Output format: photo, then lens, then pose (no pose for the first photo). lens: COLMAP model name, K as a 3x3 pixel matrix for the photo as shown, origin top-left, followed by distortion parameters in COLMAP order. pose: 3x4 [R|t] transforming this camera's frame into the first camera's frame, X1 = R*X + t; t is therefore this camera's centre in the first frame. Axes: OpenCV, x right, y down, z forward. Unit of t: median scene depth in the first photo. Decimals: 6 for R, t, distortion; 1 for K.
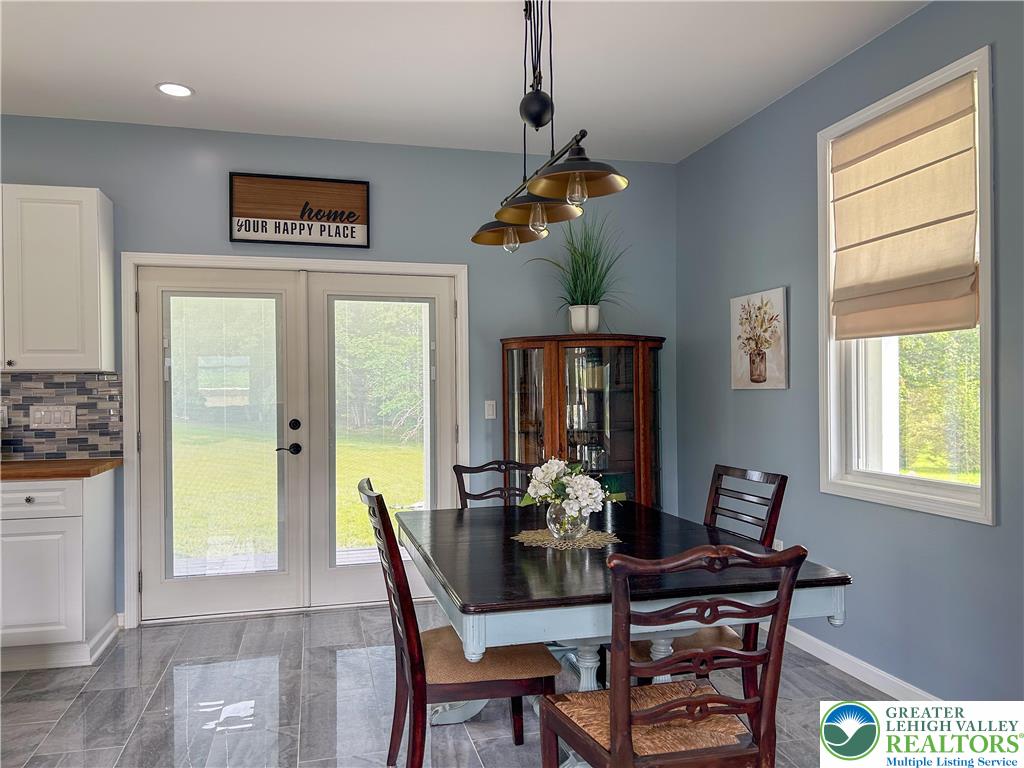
lens RADIAL K [[774.2, 0, 521.2], [0, 774.2, 393.8], [0, 0, 1]] dist [0.062238, -0.074878]
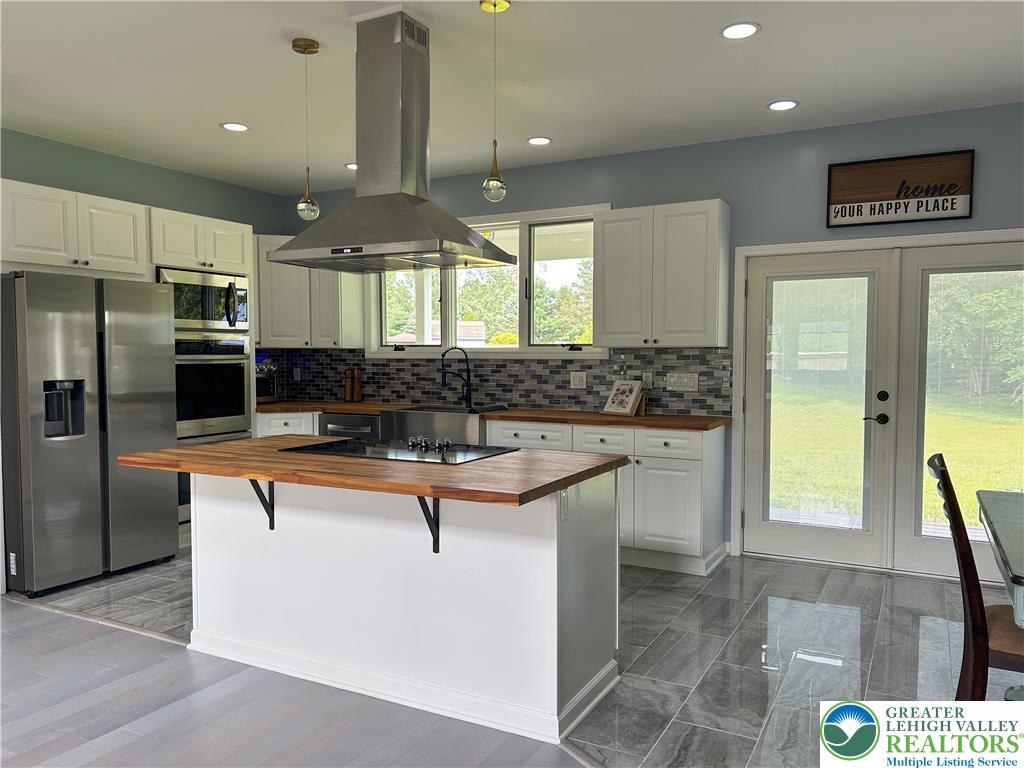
lens RADIAL K [[774.2, 0, 505.5], [0, 774.2, 389.0], [0, 0, 1]] dist [0.062238, -0.074878]
pose [[0.728787, 0.041173, -0.683502, 0.066834], [-0.010440, 0.998743, 0.049030, -0.018698], [0.684661, -0.028597, 0.728300, -0.134131]]
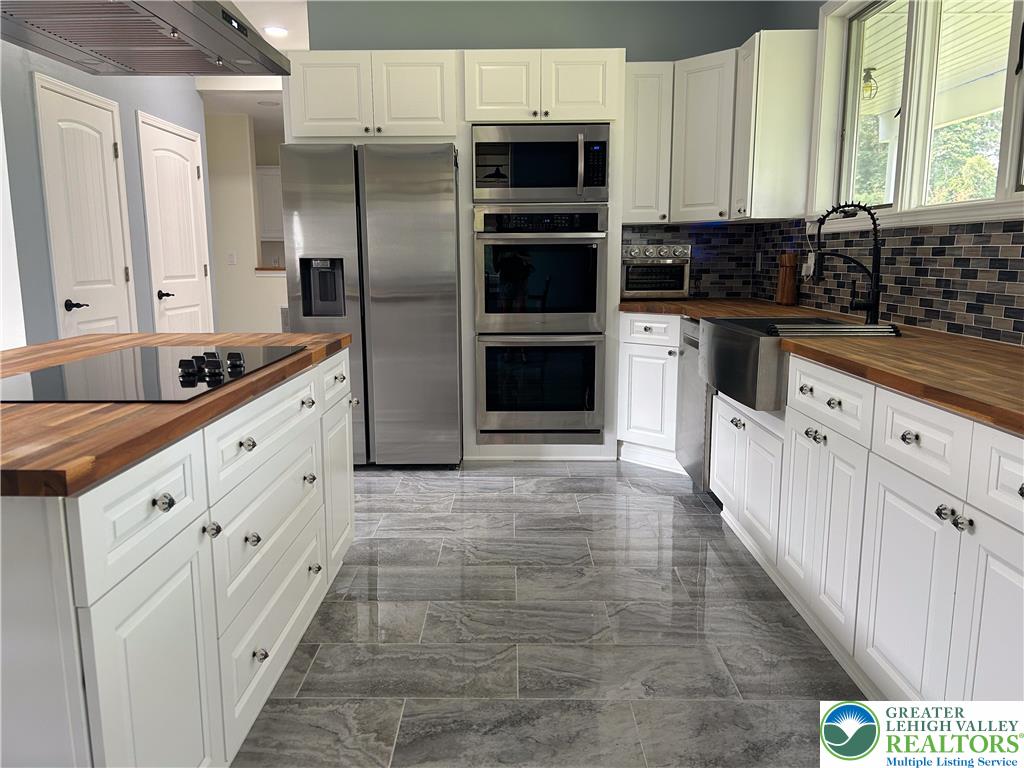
lens RADIAL K [[774.2, 0, 504.9], [0, 774.2, 386.1], [0, 0, 1]] dist [0.062238, -0.074878]
pose [[-0.269795, 0.173444, -0.947168, -0.164063], [0.003558, 0.983817, 0.179142, 0.010140], [0.962911, 0.044962, -0.266046, 0.724264]]
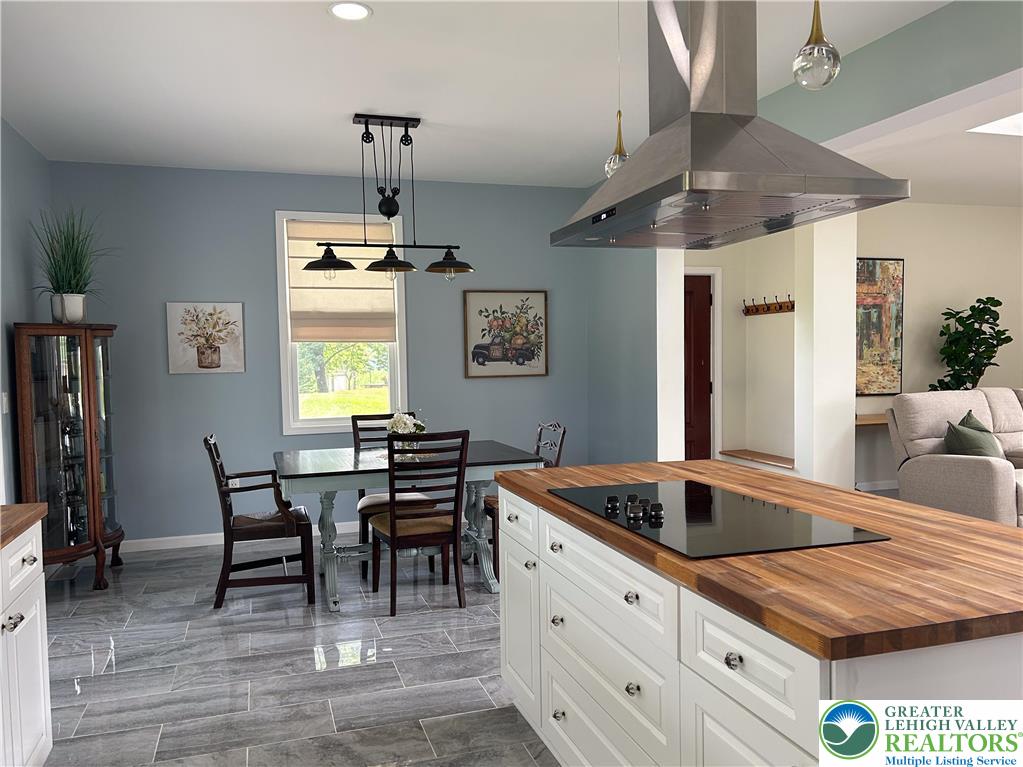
lens RADIAL K [[773.5, 0, 507.0], [0, 773.5, 389.9], [0, 0, 1]] dist [0.062238, -0.074878]
pose [[-0.032883, -0.042766, 0.998544, -1.072302], [0.017819, 0.998900, 0.043368, -0.025896], [-0.999300, 0.019219, -0.032085, 0.510522]]
